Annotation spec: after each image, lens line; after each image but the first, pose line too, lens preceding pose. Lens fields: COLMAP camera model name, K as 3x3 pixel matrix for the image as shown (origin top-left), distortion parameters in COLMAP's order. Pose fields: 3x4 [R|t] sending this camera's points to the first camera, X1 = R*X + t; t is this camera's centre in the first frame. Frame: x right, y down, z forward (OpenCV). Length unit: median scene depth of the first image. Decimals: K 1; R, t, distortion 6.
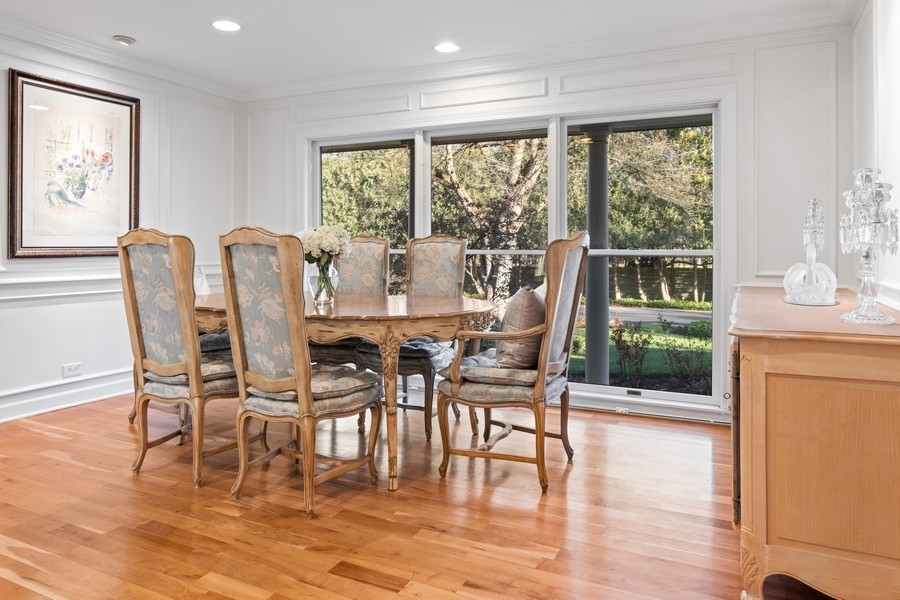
lens RADIAL K [[613.2, 0, 443.9], [0, 613.2, 267.7], [0, 0, 1]] dist [-0.007176, -0.000786]
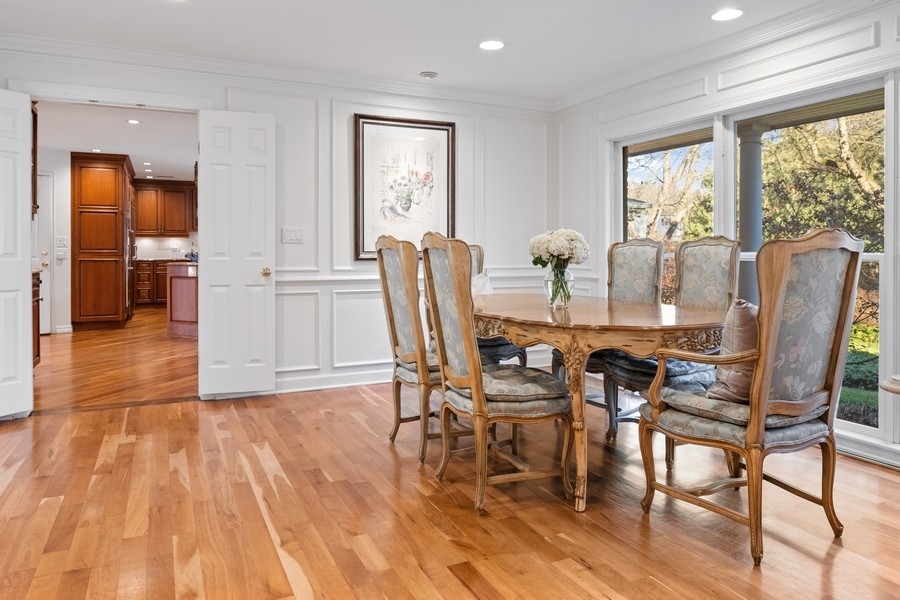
lens RADIAL K [[610.6, 0, 449.9], [0, 610.6, 274.4], [0, 0, 1]] dist [-0.009095, -0.001352]
pose [[0.780642, 0.020901, -0.624629, 0.317933], [-0.019033, 0.999772, 0.009668, -0.002248], [0.624689, 0.004342, 0.780862, 0.144635]]
